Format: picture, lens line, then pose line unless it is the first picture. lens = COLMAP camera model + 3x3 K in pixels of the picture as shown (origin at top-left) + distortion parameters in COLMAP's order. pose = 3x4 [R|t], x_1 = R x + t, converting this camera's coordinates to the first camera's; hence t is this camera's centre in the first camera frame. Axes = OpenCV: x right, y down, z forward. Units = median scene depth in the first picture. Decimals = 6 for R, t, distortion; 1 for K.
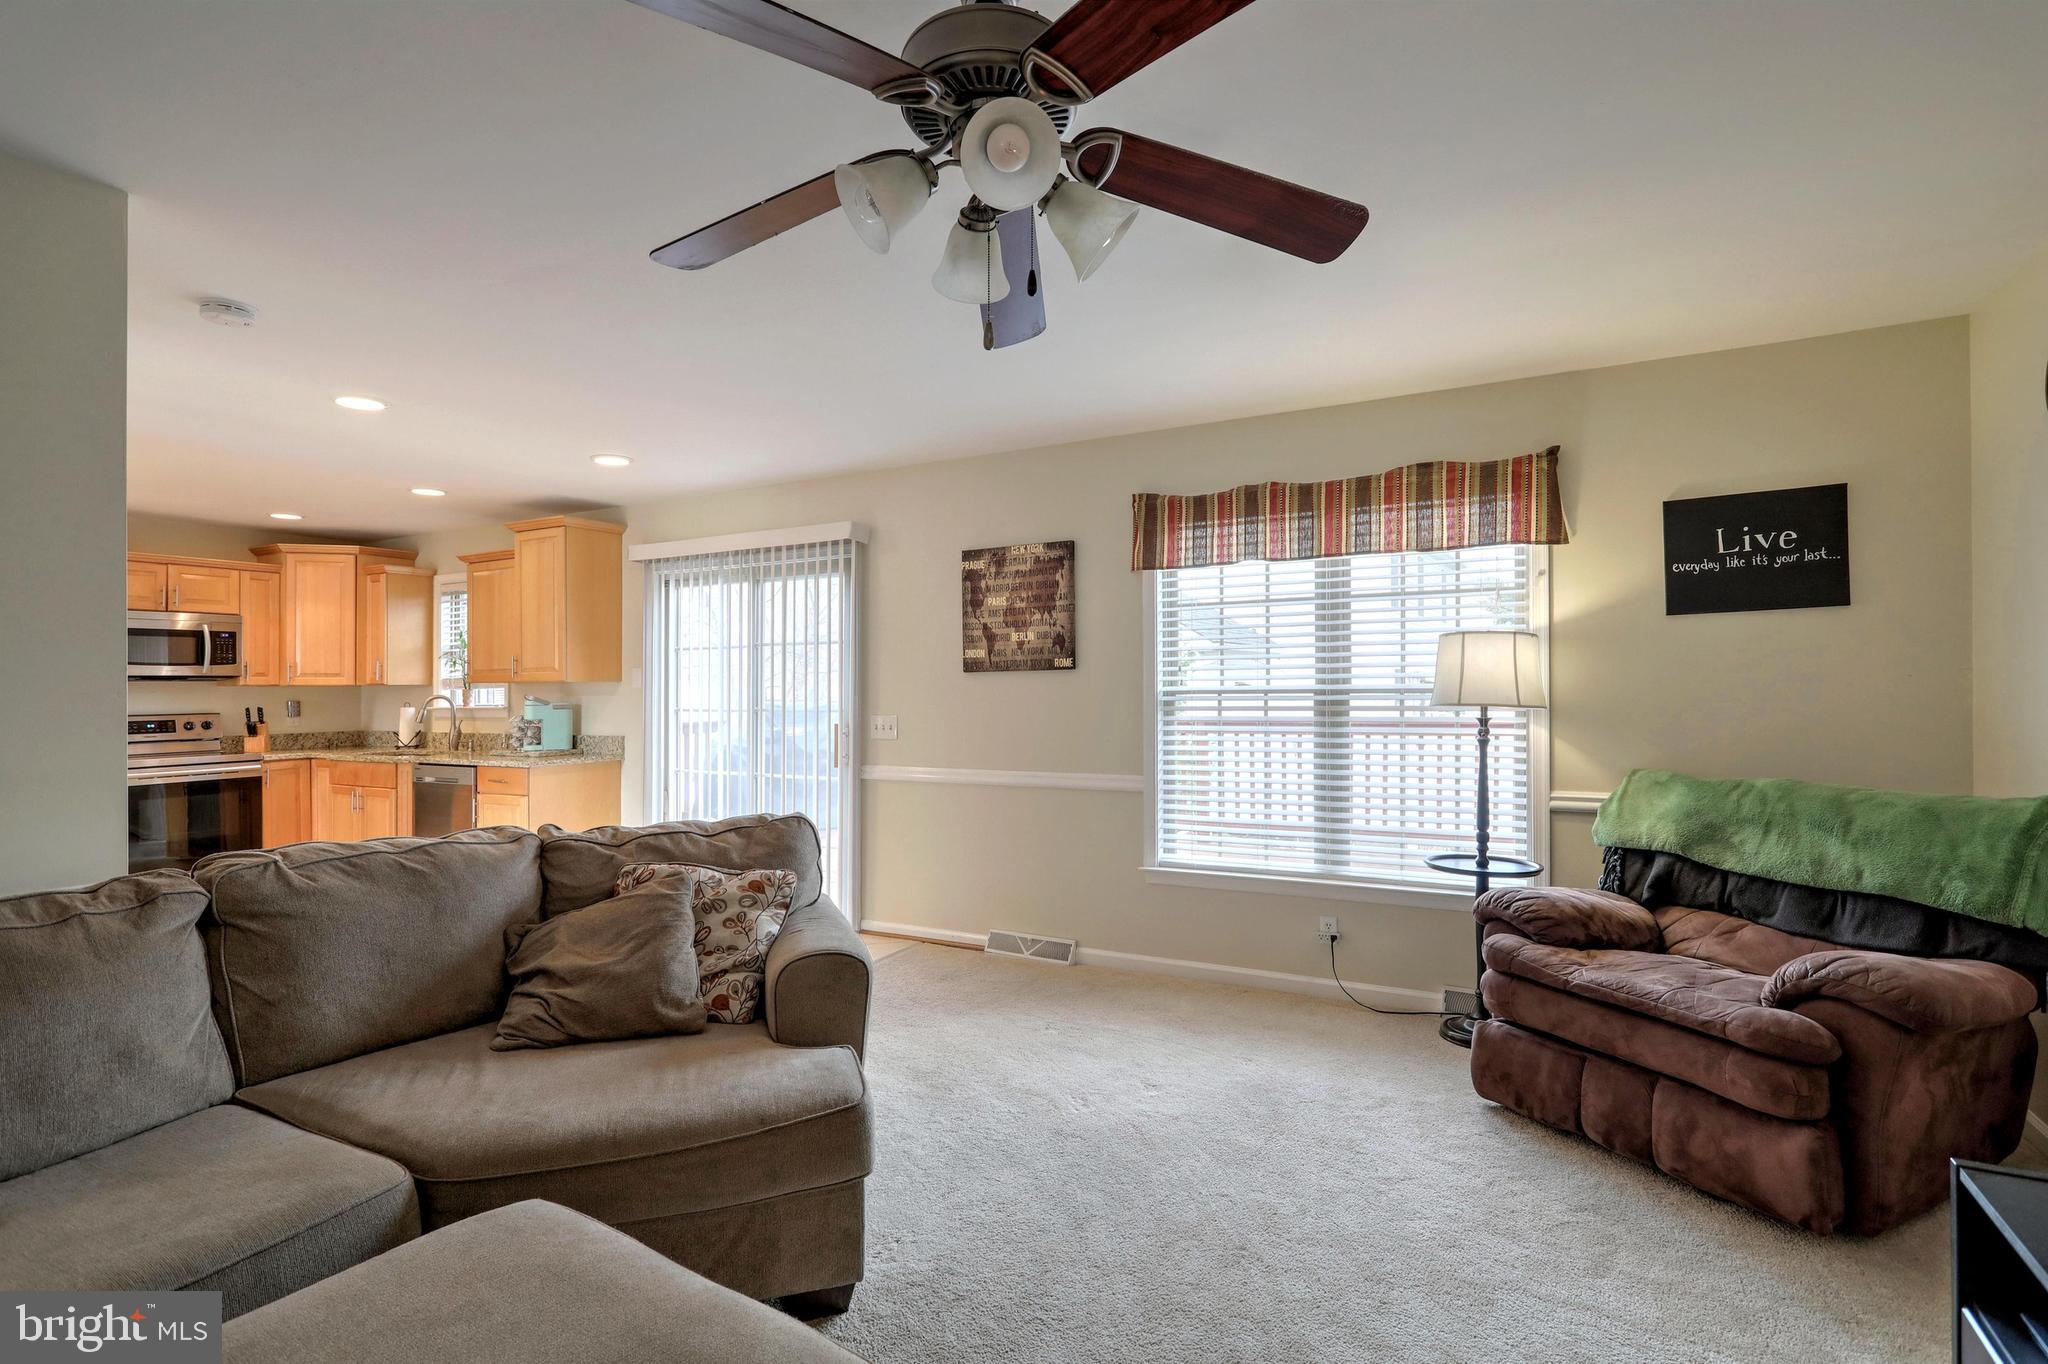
lens RADIAL K [[1024.2, 0, 935.5], [0, 1024.2, 685.1], [0, 0, 1]] dist [-0.002999, 0.002272]
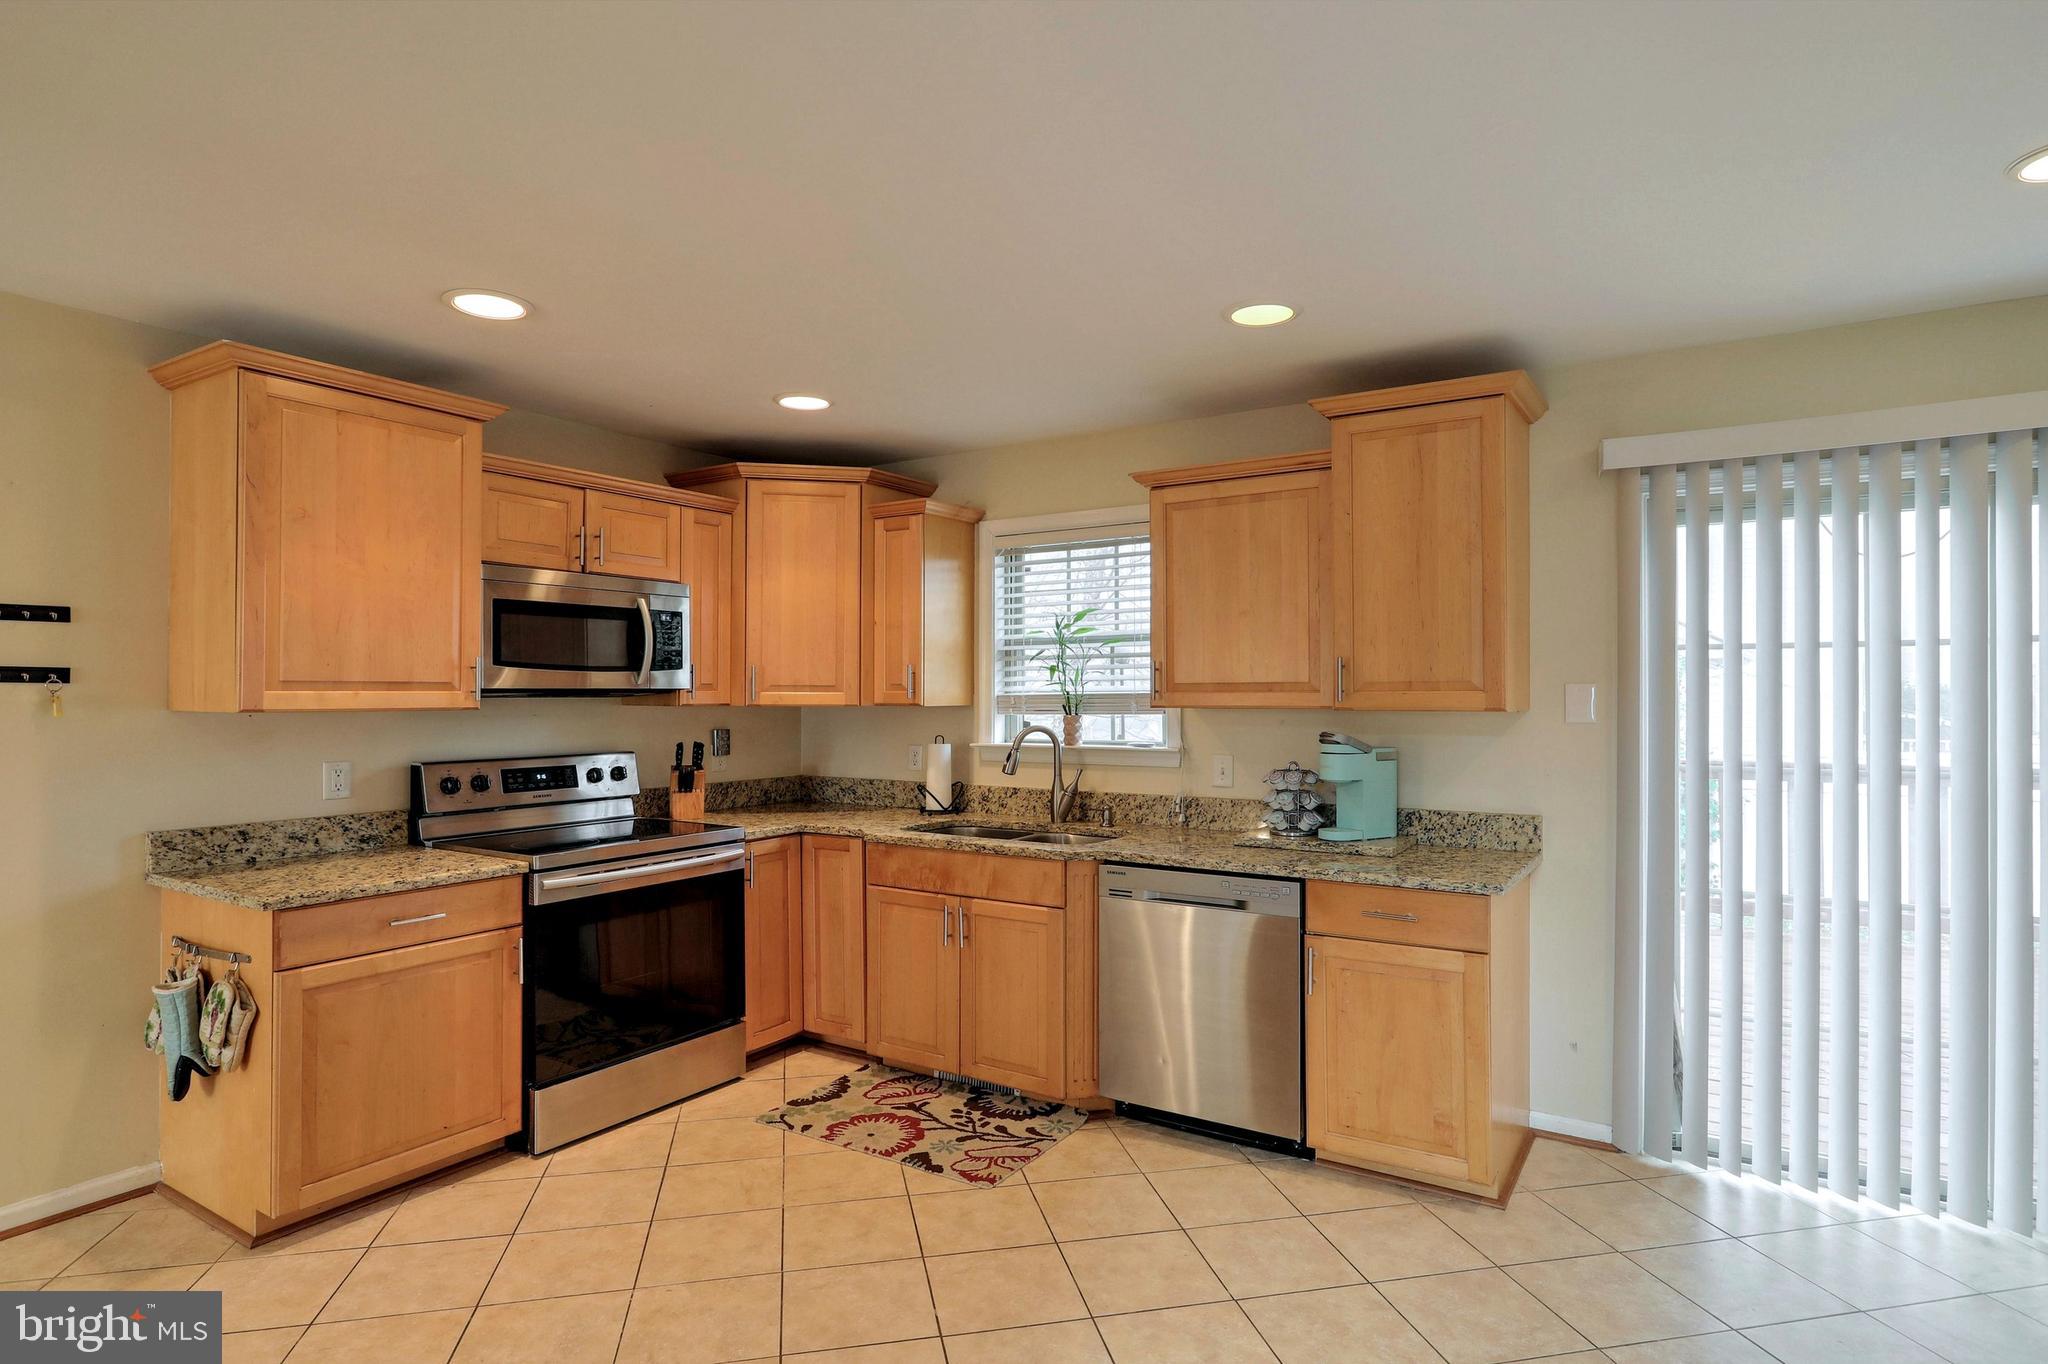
lens RADIAL K [[1010.1, 0, 961.3], [0, 1010.1, 670.9], [0, 0, 1]] dist [0.000027, 0.000481]
pose [[0.999894, 0.007634, -0.012407, -0.510298], [-0.007818, 0.999859, -0.014865, -0.011600], [0.012291, 0.014960, 0.999813, 0.427721]]
